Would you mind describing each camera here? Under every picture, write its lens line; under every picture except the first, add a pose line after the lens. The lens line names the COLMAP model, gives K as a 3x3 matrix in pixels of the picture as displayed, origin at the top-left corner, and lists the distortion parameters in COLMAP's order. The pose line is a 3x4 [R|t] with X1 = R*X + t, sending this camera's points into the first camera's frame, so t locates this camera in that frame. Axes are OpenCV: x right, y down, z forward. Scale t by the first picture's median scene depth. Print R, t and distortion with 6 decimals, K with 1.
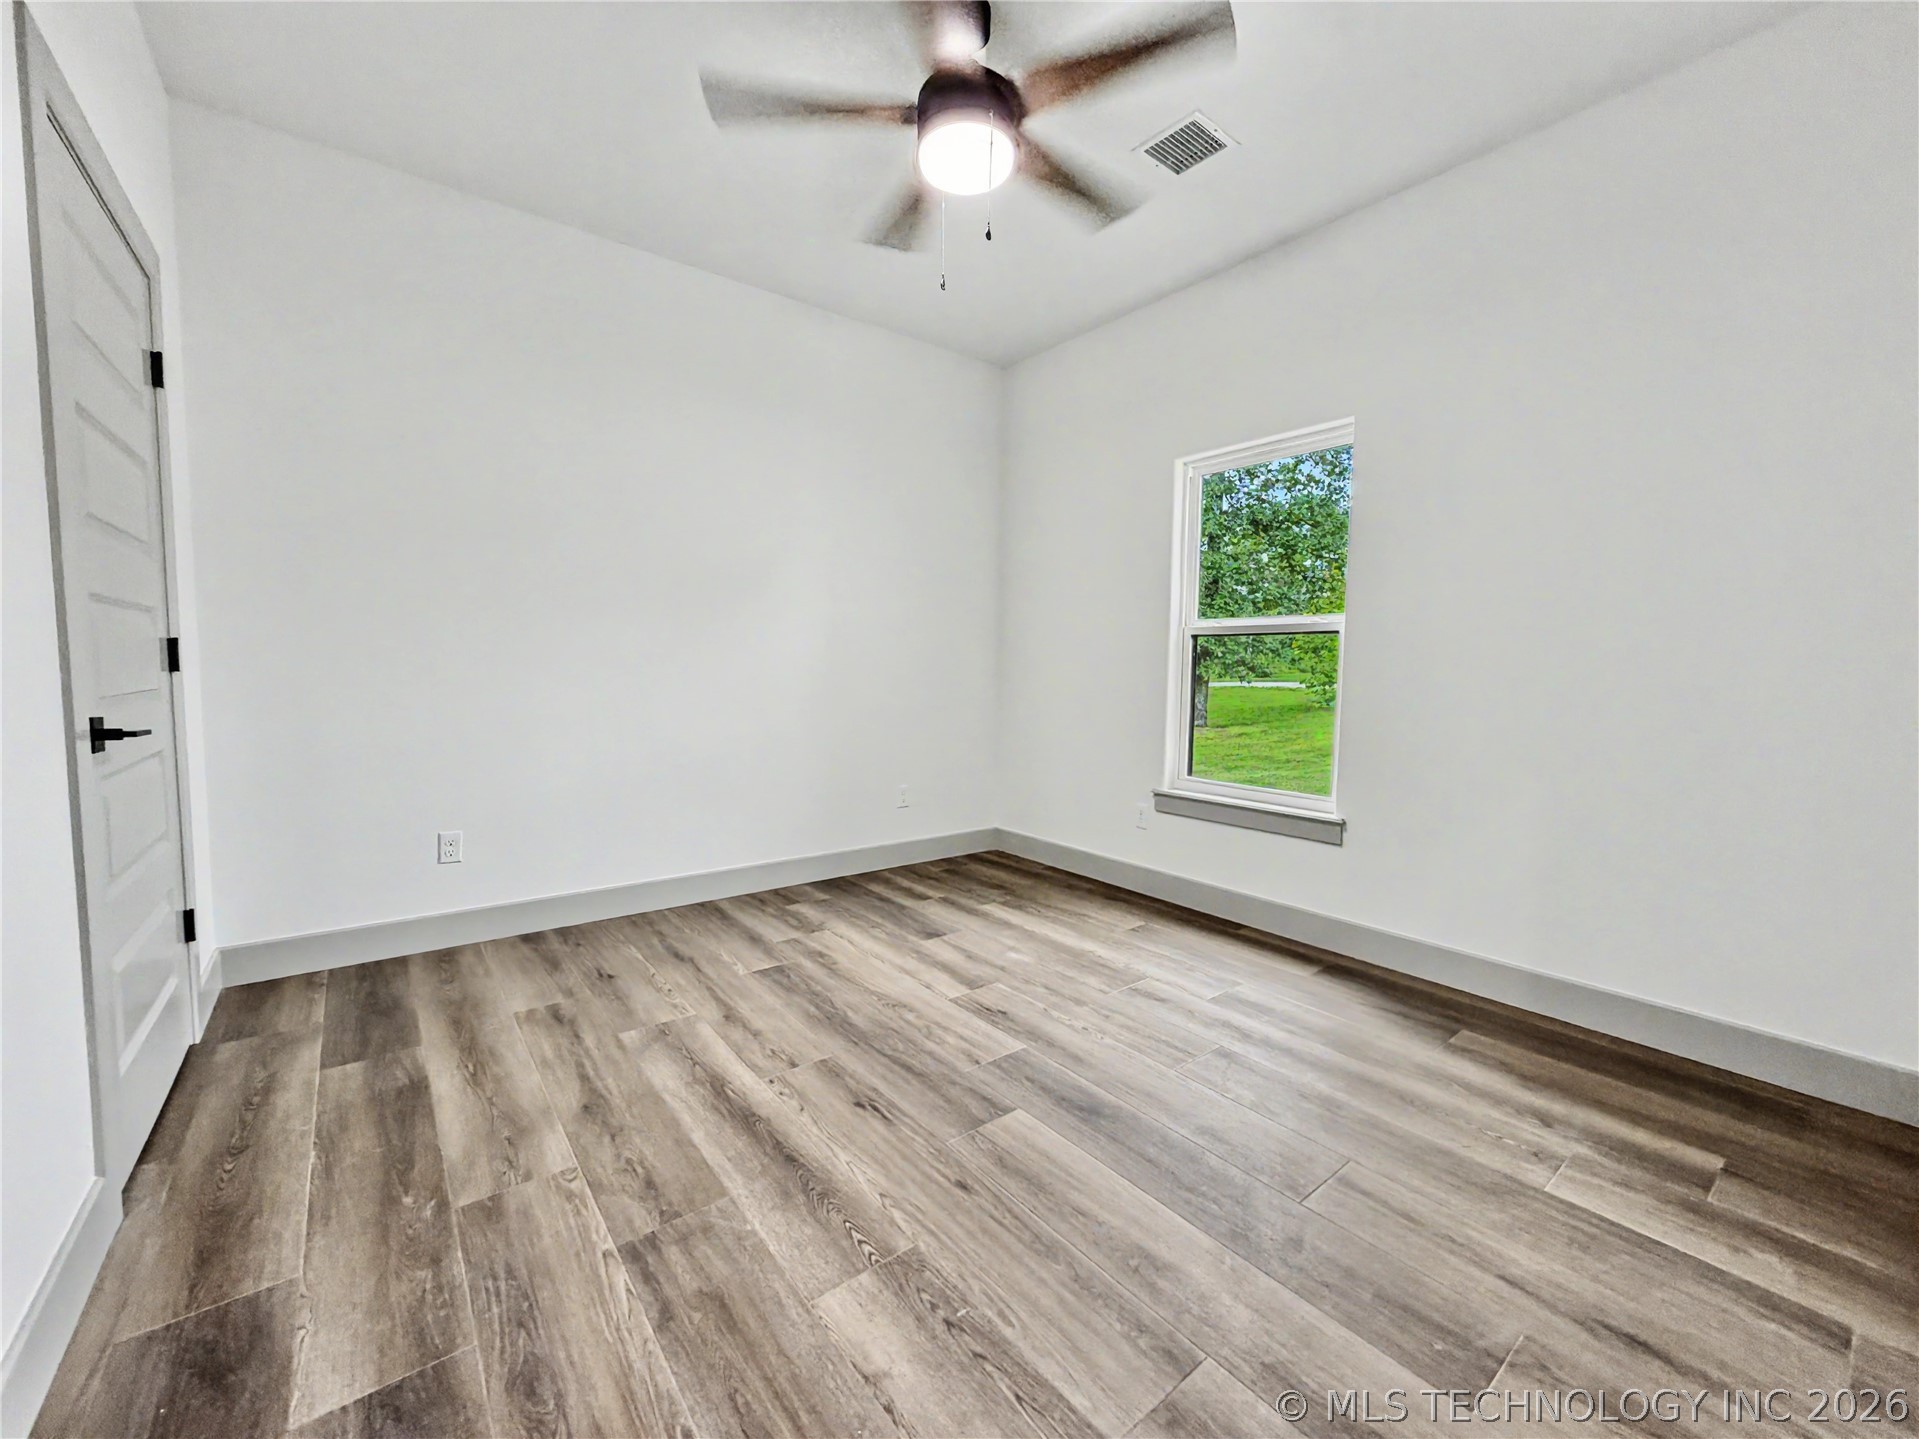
lens RADIAL K [[763.8, 0, 955.6], [0, 763.8, 718.4], [0, 0, 1]] dist [-0.000069, 0.000208]
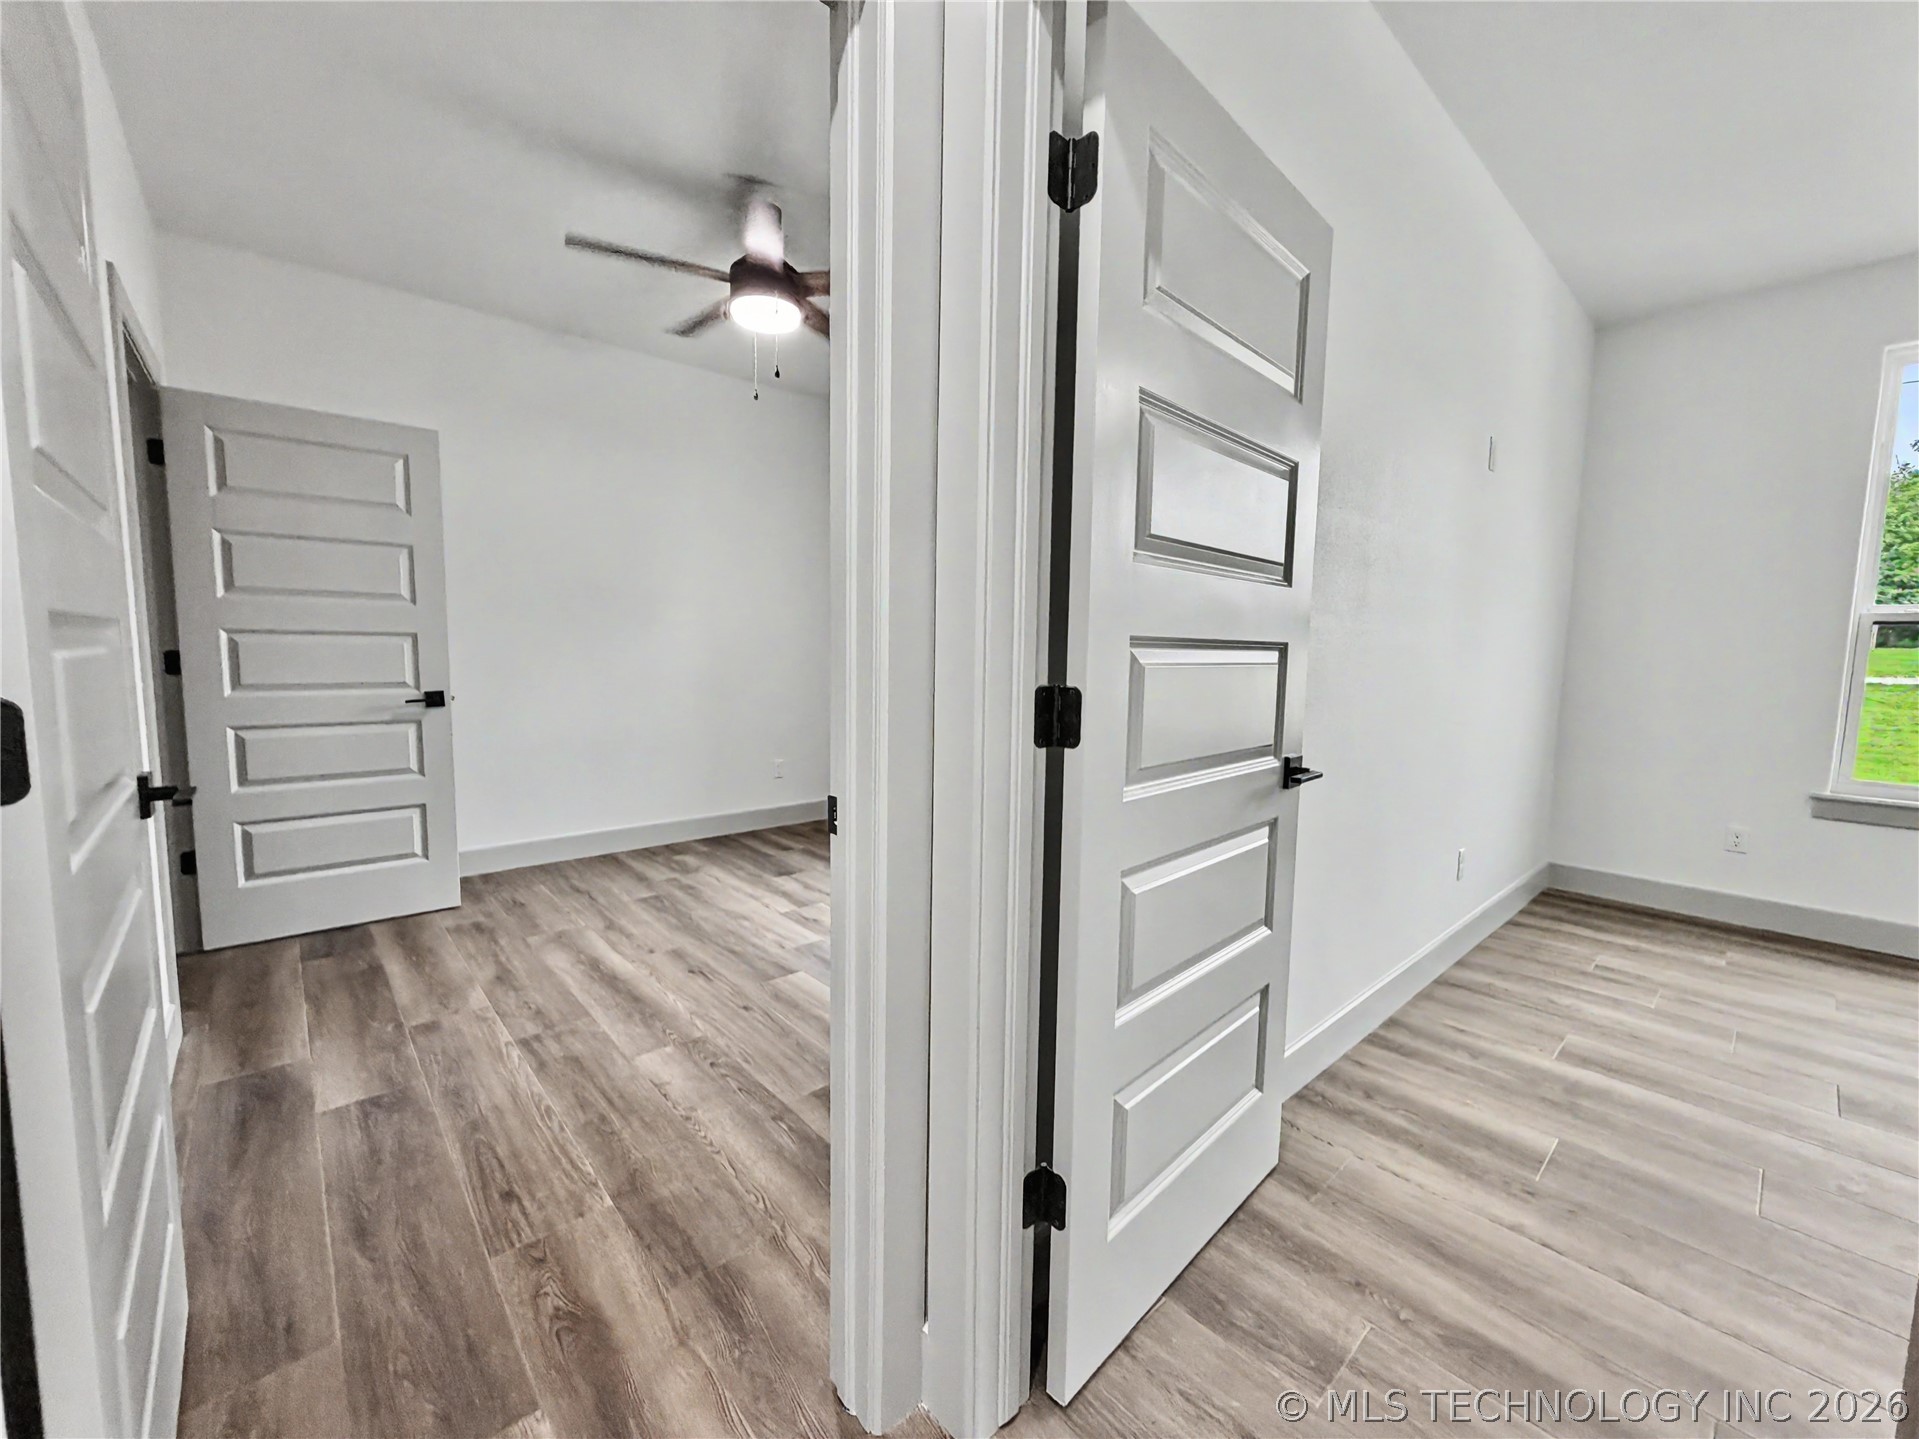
lens RADIAL K [[763.8, 0, 955.6], [0, 763.8, 718.4], [0, 0, 1]] dist [-0.000069, 0.000208]
pose [[0.997859, -0.005317, 0.065185, 0.261032], [0.003748, 0.999701, 0.024171, -0.012591], [-0.065294, -0.023875, 0.997580, -0.441678]]
